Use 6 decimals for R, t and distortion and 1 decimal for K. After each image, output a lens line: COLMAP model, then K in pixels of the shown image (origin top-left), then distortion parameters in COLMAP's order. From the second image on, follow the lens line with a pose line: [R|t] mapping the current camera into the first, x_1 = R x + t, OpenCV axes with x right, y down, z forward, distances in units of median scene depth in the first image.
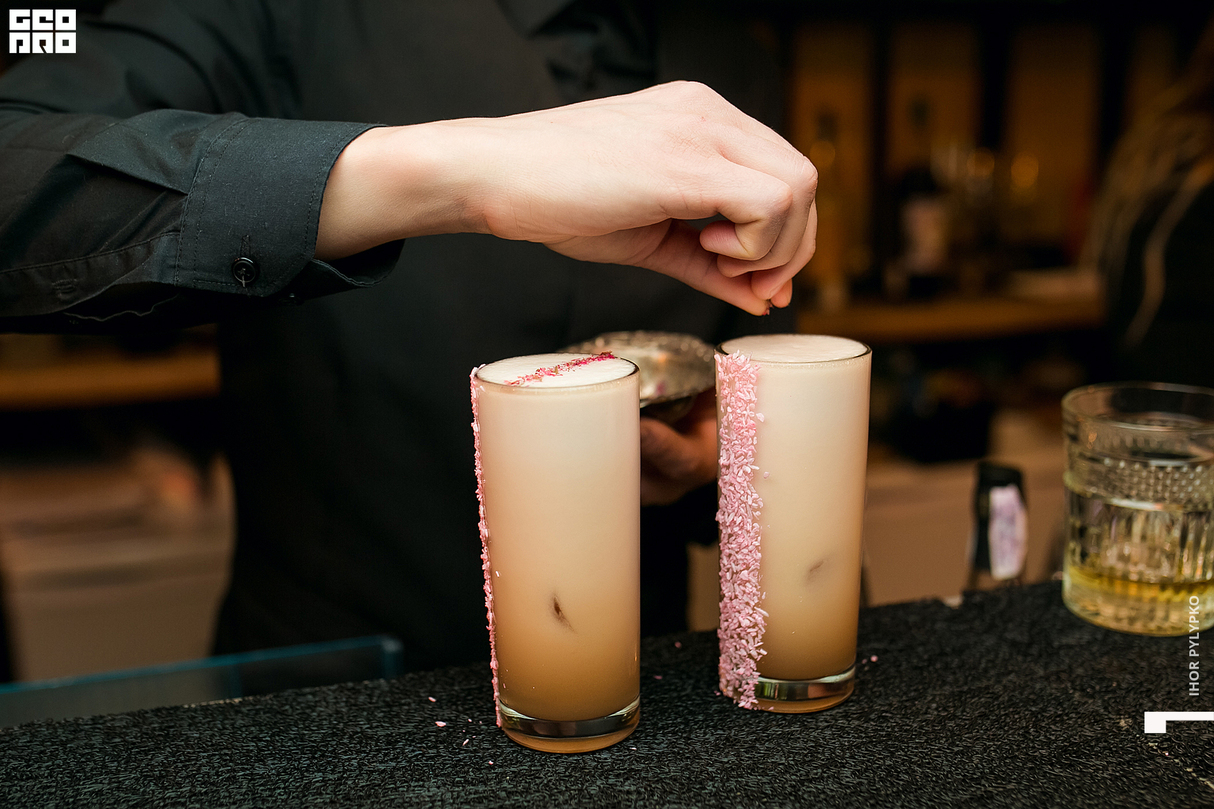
lens RADIAL K [[1392.6, 0, 601.5], [0, 1392.6, 450.3], [0, 0, 1]] dist [-0.015634, -0.017327]
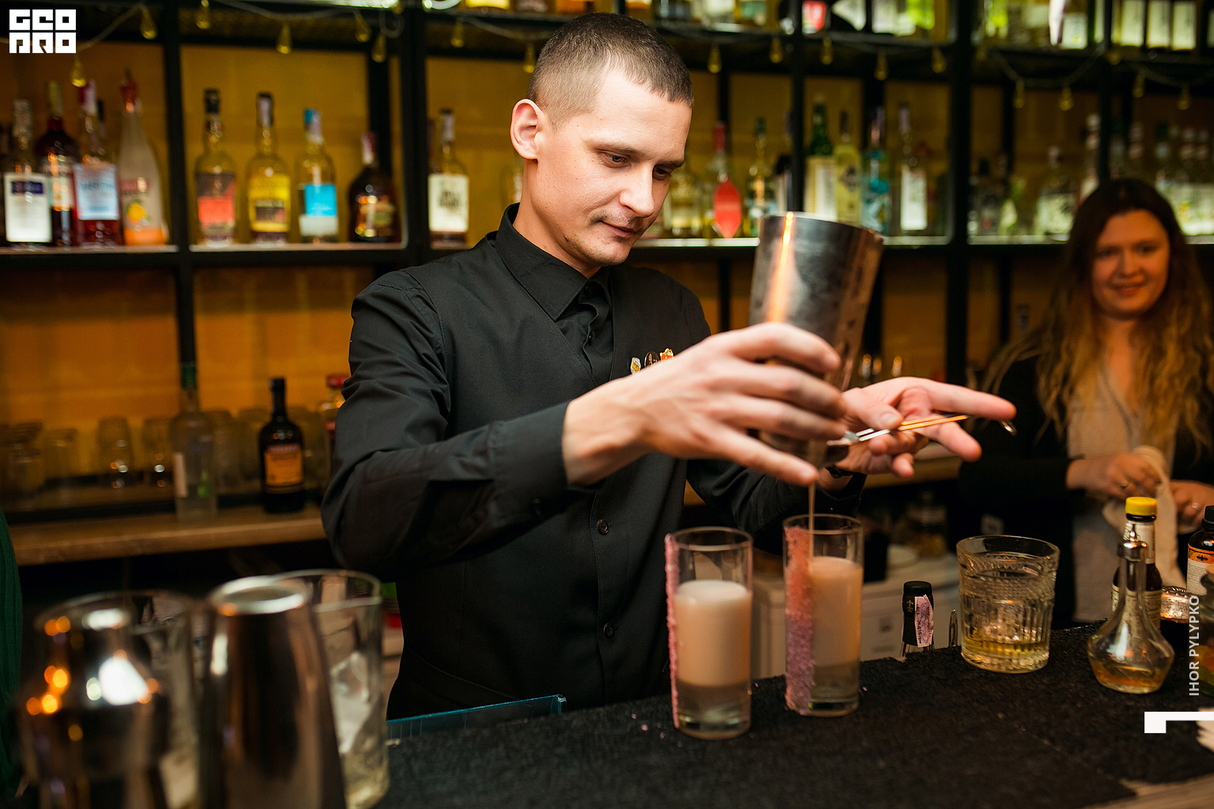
lens RADIAL K [[1234.9, 0, 614.0], [0, 1234.9, 423.2], [0, 0, 1]] dist [-0.018897, 0.036683]
pose [[0.996235, -0.008987, 0.086230, -0.293753], [0.019308, 0.992633, -0.119611, -0.011056], [-0.084520, 0.120826, 0.989069, -0.675526]]
